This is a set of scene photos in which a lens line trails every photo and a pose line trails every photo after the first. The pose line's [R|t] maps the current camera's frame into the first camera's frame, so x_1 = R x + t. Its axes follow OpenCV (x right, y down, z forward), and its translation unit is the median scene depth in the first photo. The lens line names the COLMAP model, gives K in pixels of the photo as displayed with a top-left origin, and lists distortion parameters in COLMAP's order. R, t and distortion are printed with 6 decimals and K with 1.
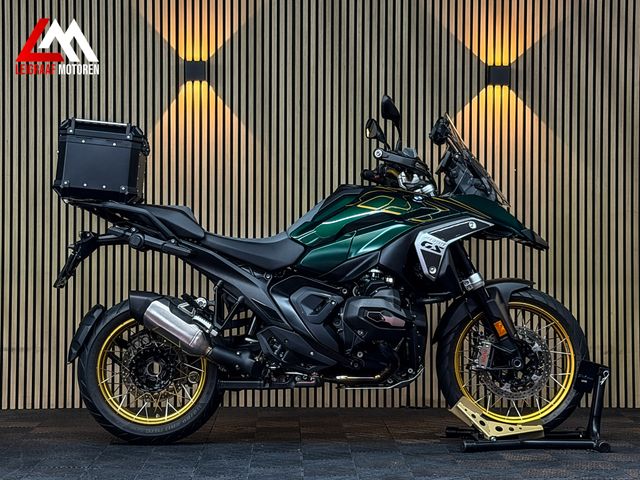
lens RADIAL K [[1454.9, 0, 327.9], [0, 1454.9, 216.5], [0, 0, 1]] dist [0.160775, 0.000000]
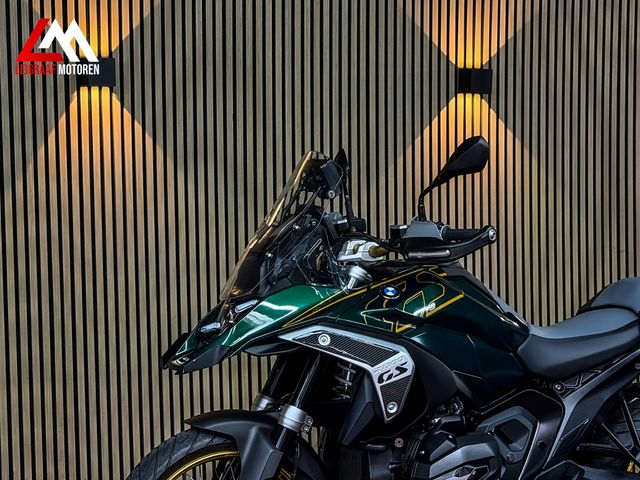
lens RADIAL K [[1423.4, 0, 318.5], [0, 1423.4, 250.4], [0, 0, 1]] dist [0.154429, 0.000000]
pose [[0.912410, -0.042774, 0.407036, -0.336532], [0.016986, 0.997624, 0.066760, -0.072595], [-0.408925, -0.053999, 0.910969, 0.413660]]
